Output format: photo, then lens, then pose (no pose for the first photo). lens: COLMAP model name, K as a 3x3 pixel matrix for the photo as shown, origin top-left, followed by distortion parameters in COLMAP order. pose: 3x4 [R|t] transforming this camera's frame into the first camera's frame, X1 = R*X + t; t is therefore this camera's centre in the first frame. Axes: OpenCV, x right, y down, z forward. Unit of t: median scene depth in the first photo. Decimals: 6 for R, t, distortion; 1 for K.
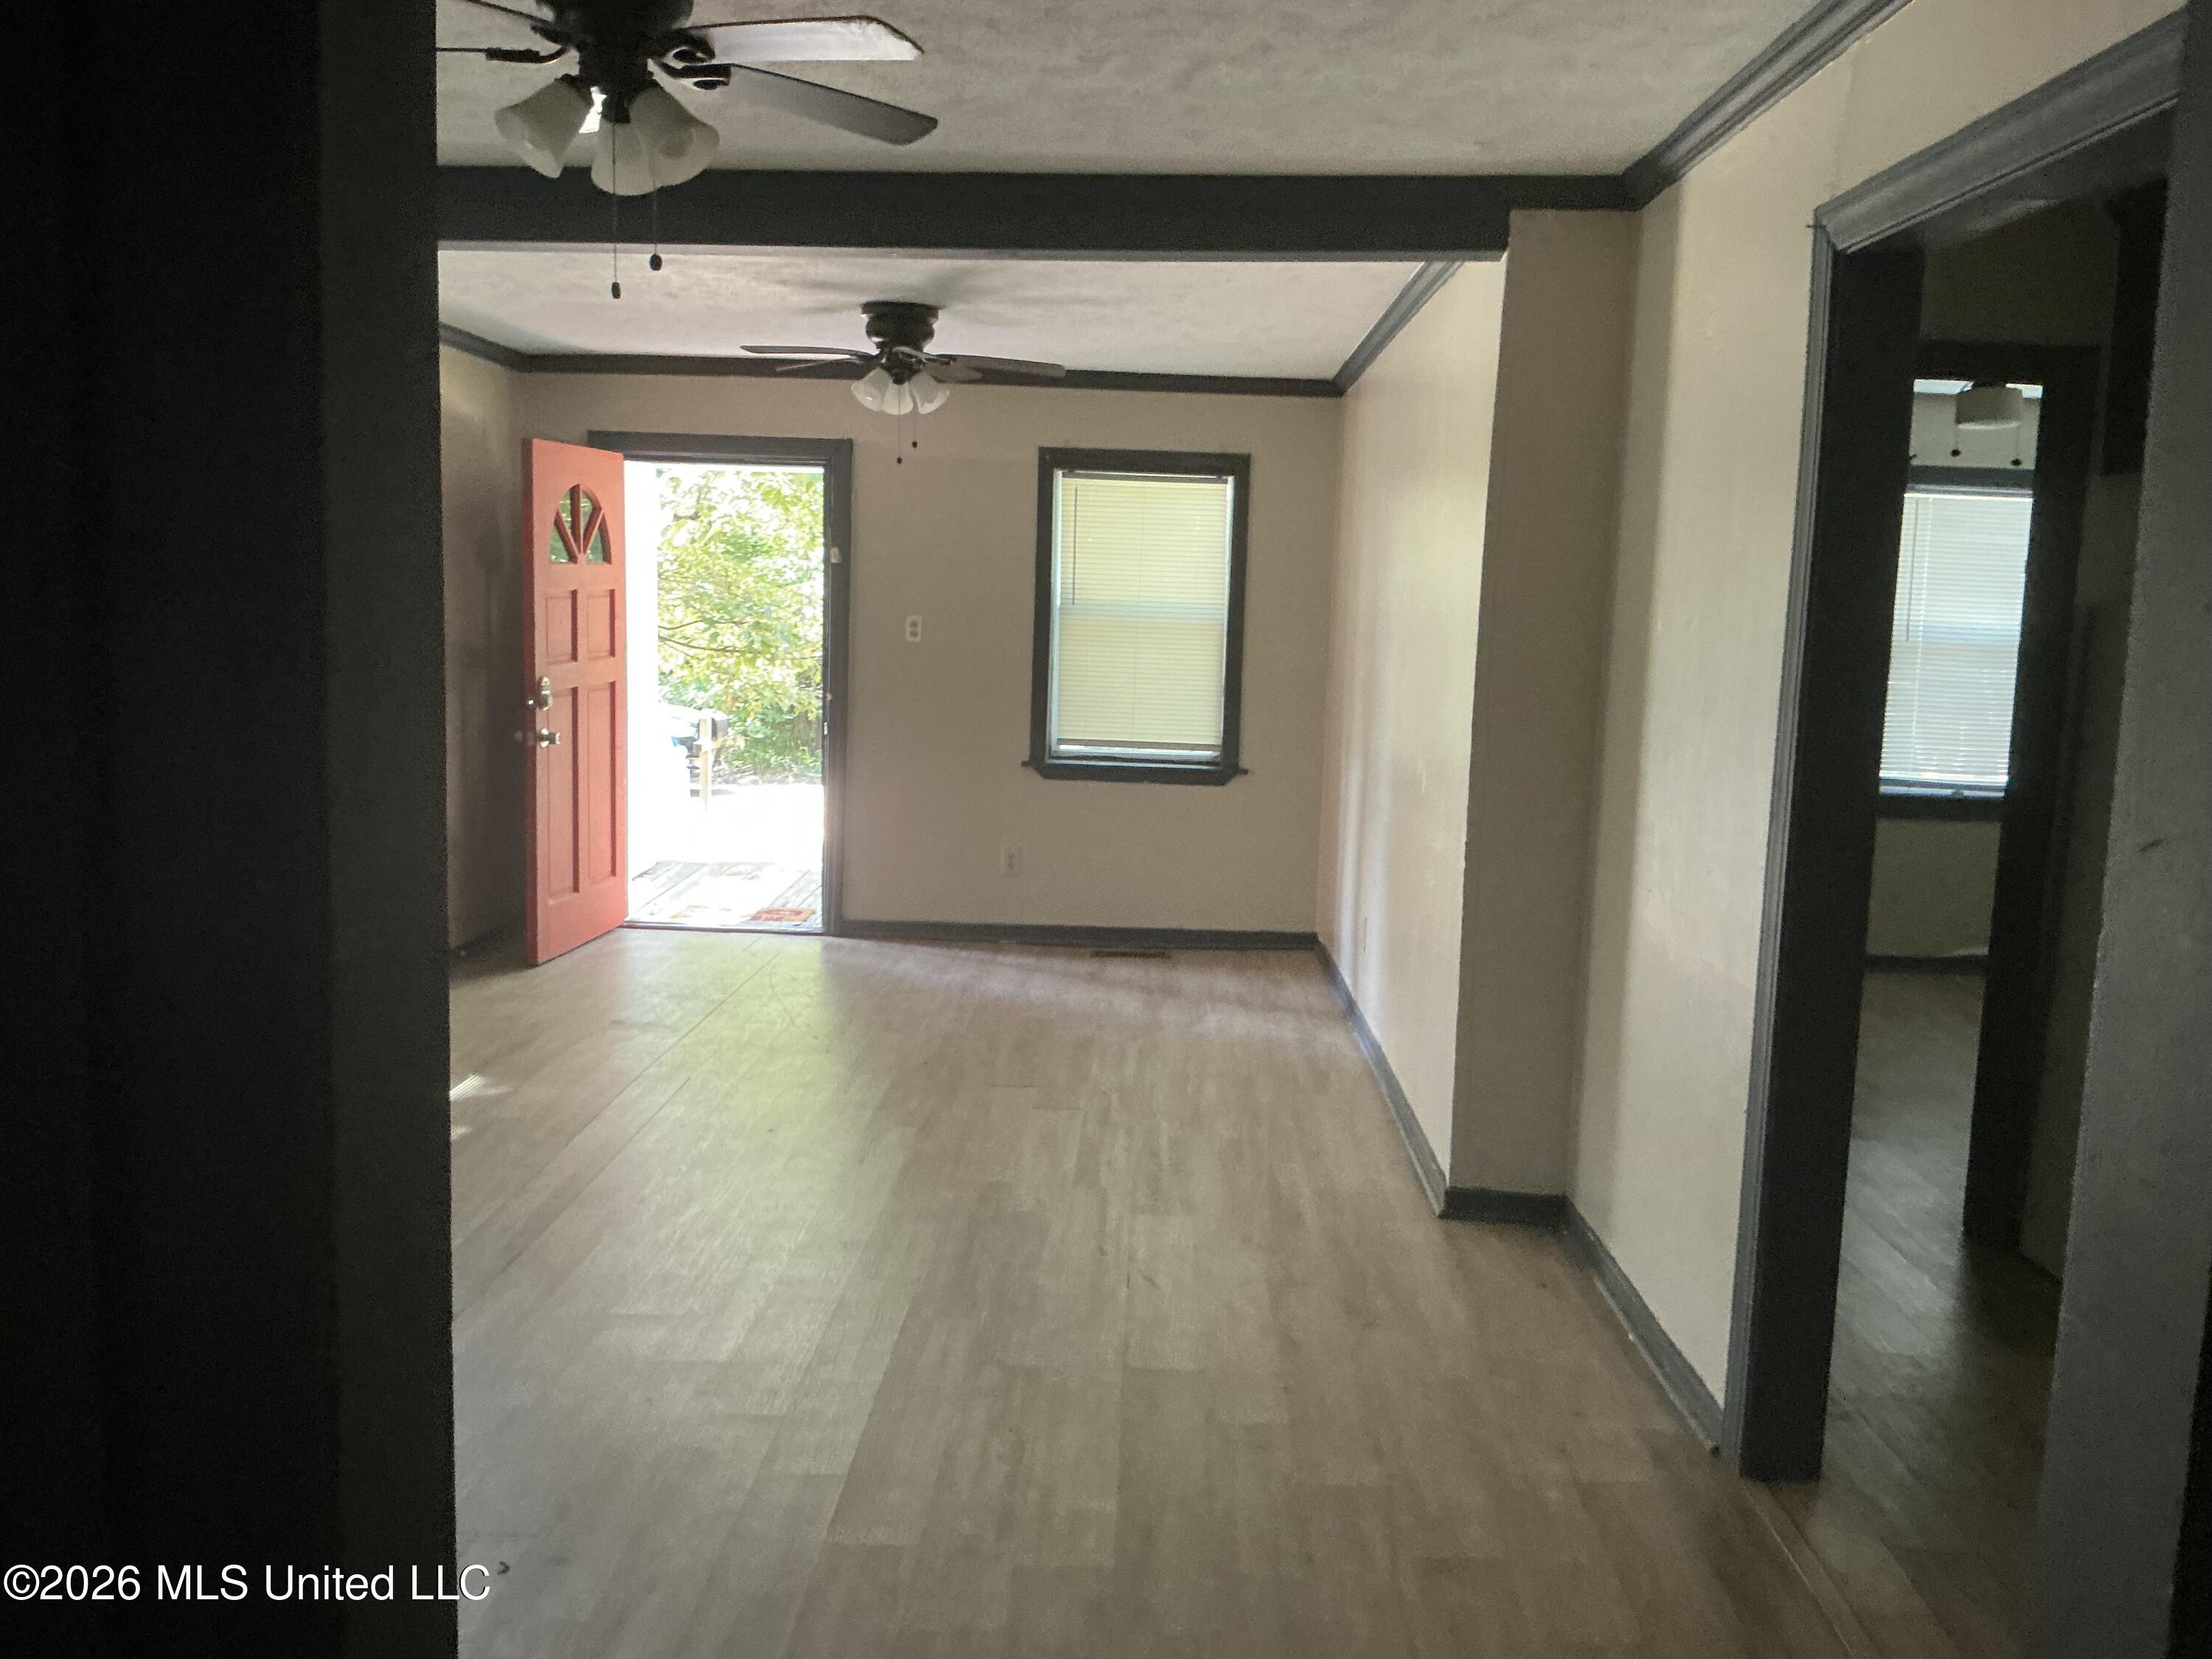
lens RADIAL K [[1834.3, 0, 1111.3], [0, 1834.3, 823.9], [0, 0, 1]] dist [0.139105, -0.289331]
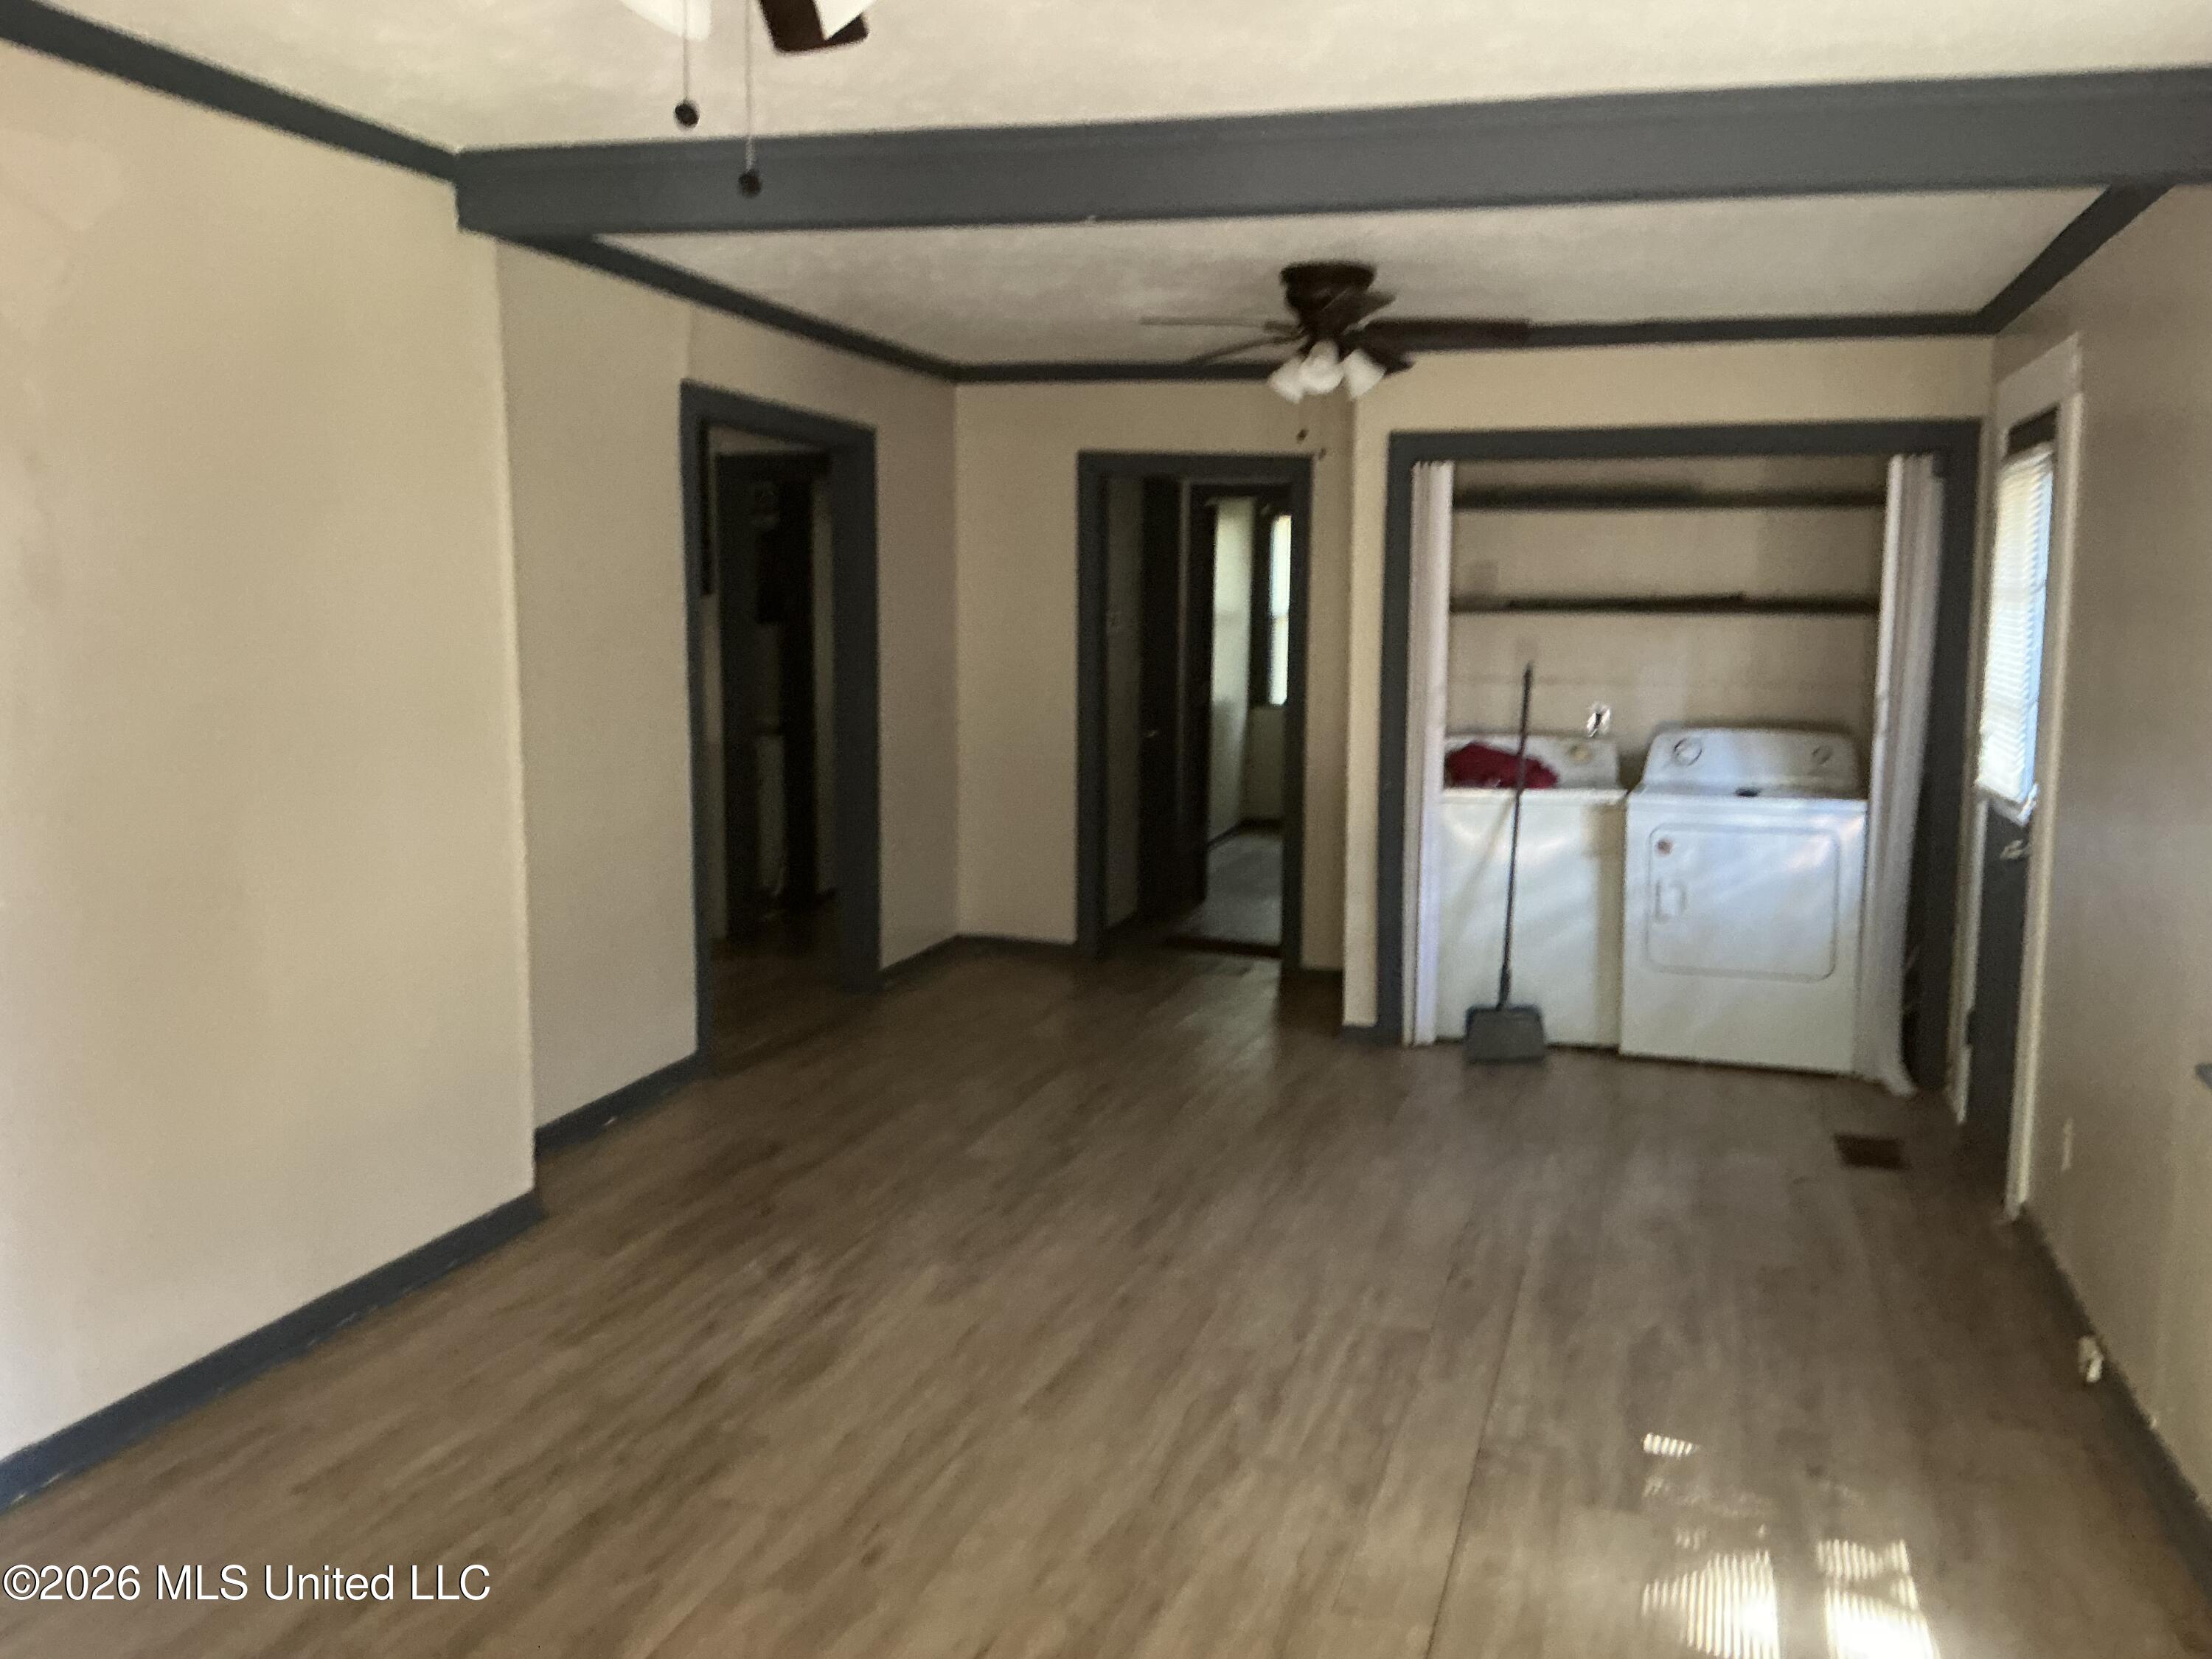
lens RADIAL K [[1834.3, 0, 1111.3], [0, 1834.3, 823.9], [0, 0, 1]] dist [0.139105, -0.289331]
pose [[-0.962603, -0.078975, 0.259150, -0.219046], [-0.014352, 0.970090, 0.242319, -0.144963], [-0.270536, 0.229538, -0.934945, 1.115049]]
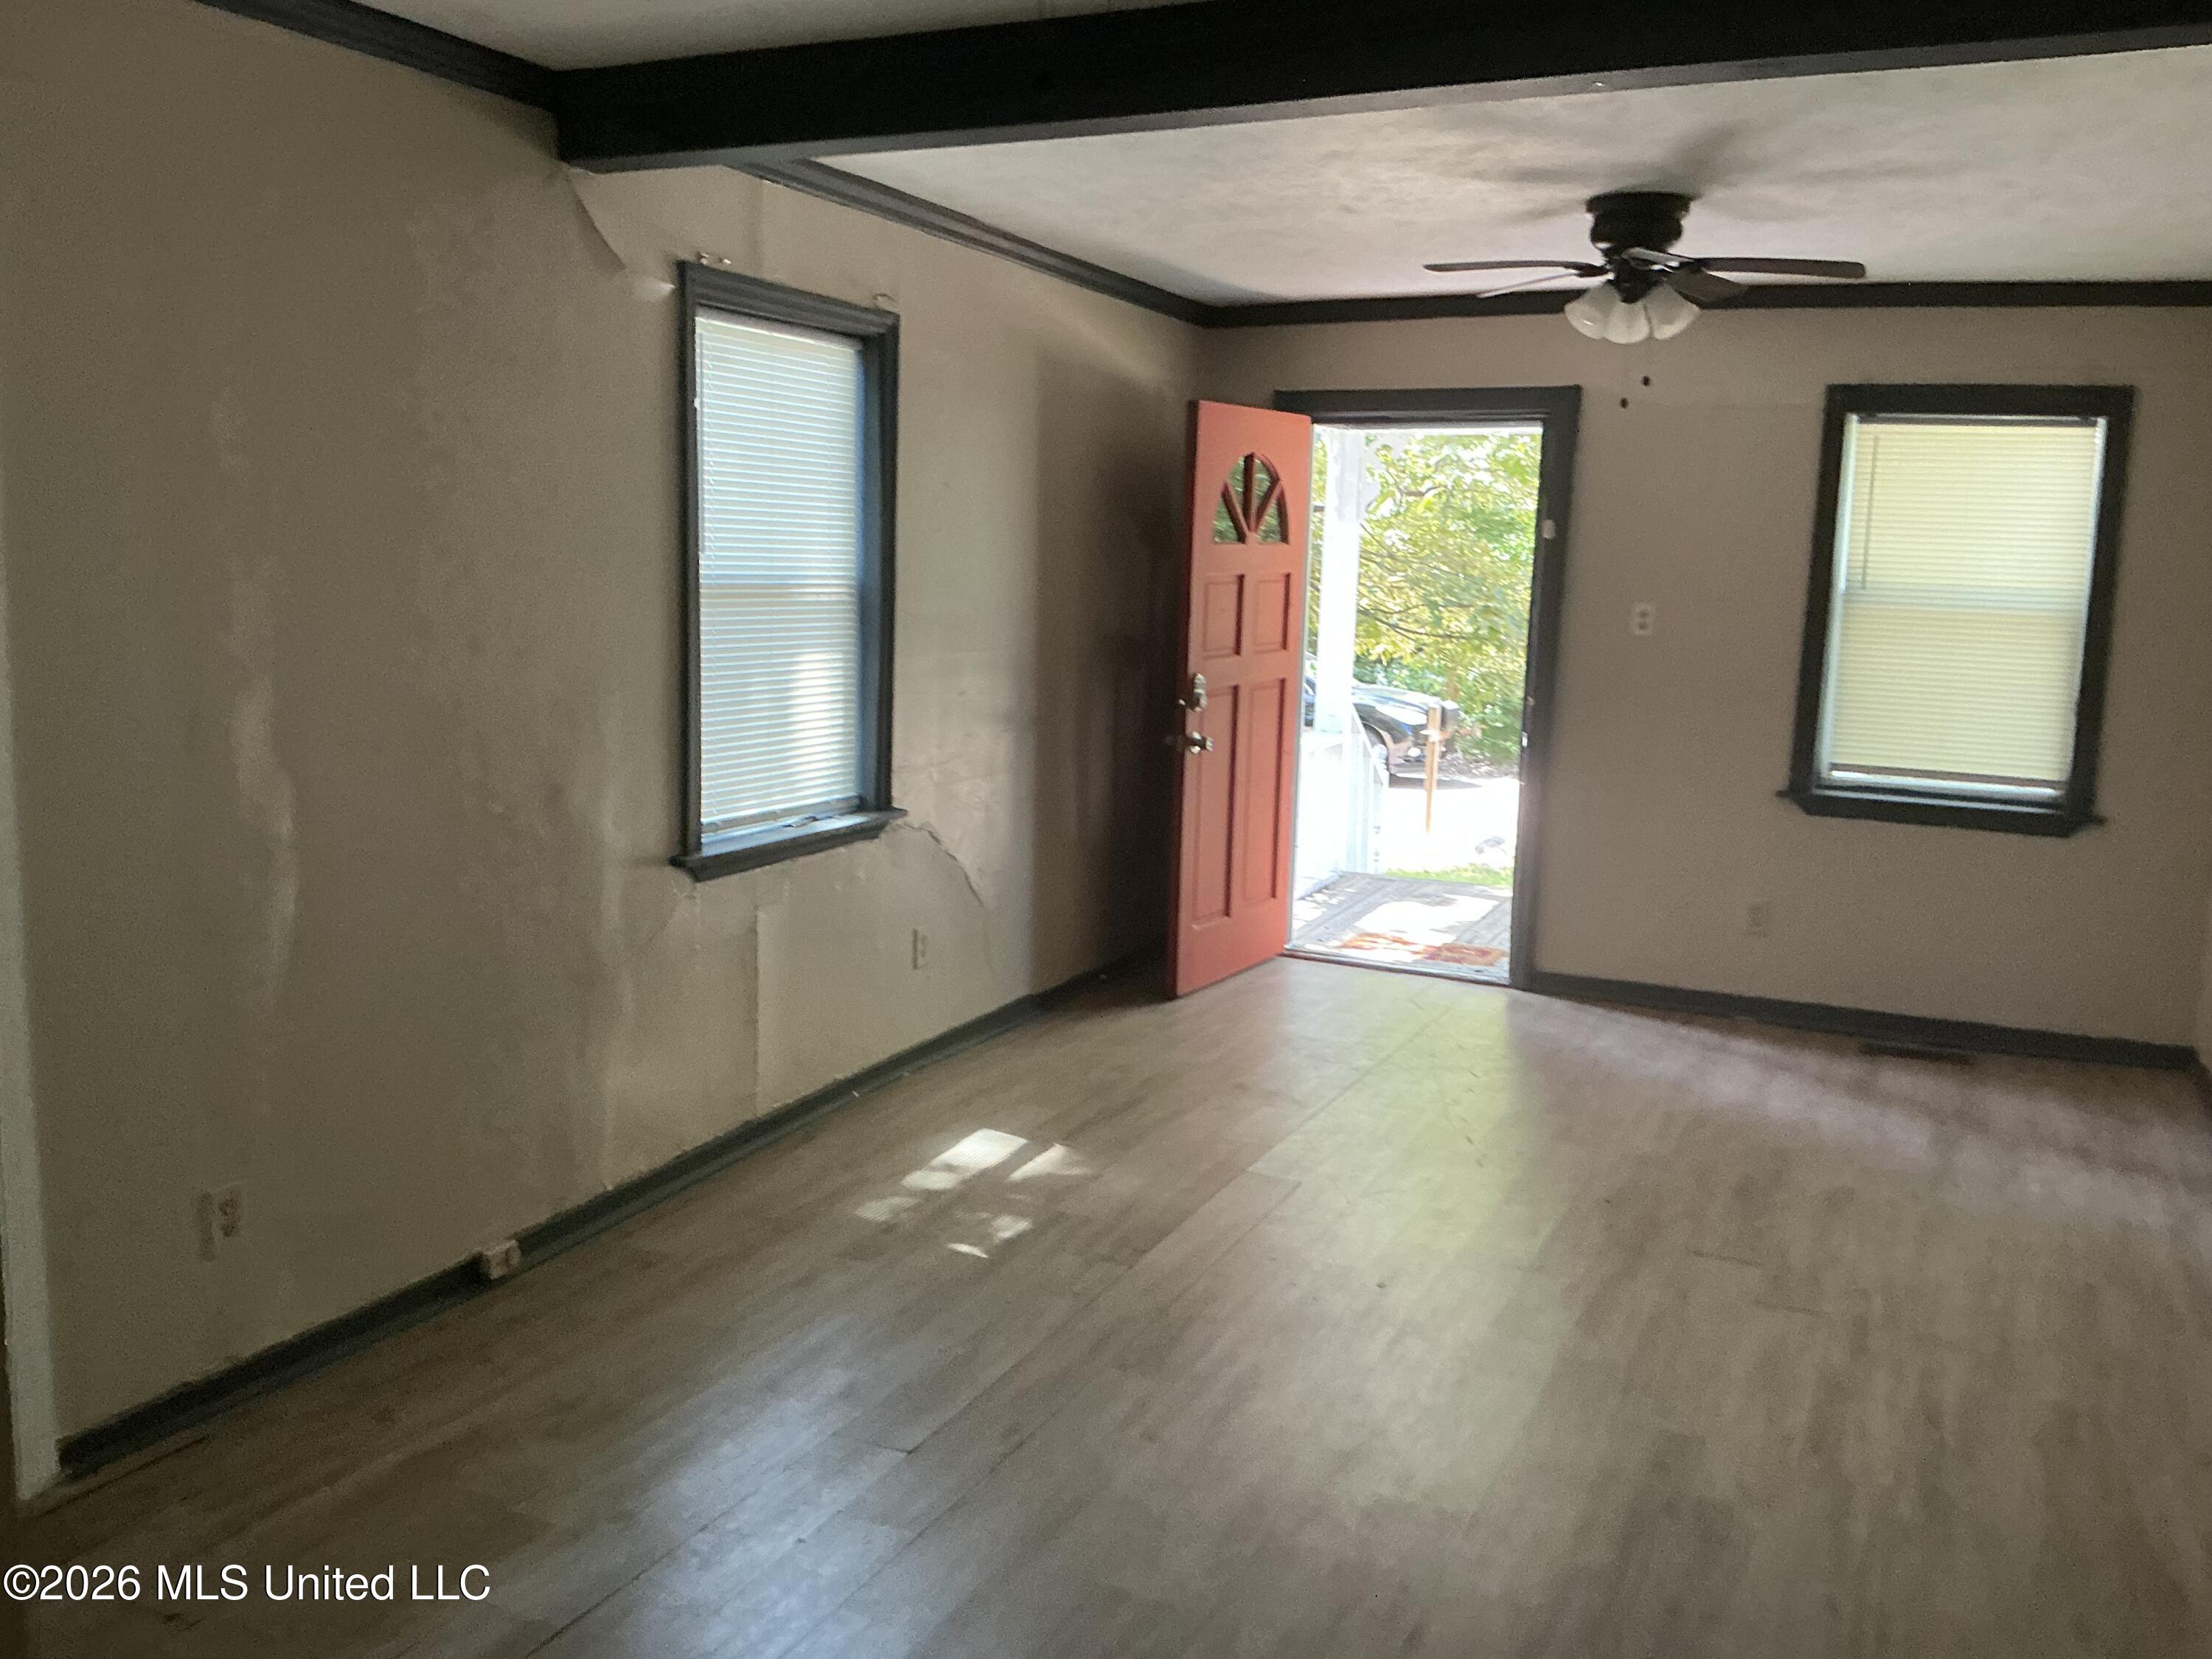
lens RADIAL K [[1834.3, 0, 1111.3], [0, 1834.3, 823.9], [0, 0, 1]] dist [0.139105, -0.289331]
pose [[0.918453, 0.056294, -0.391504, 0.001160], [-0.051878, 0.998414, 0.021856, -0.024667], [0.392113, 0.000237, 0.919917, 0.180025]]
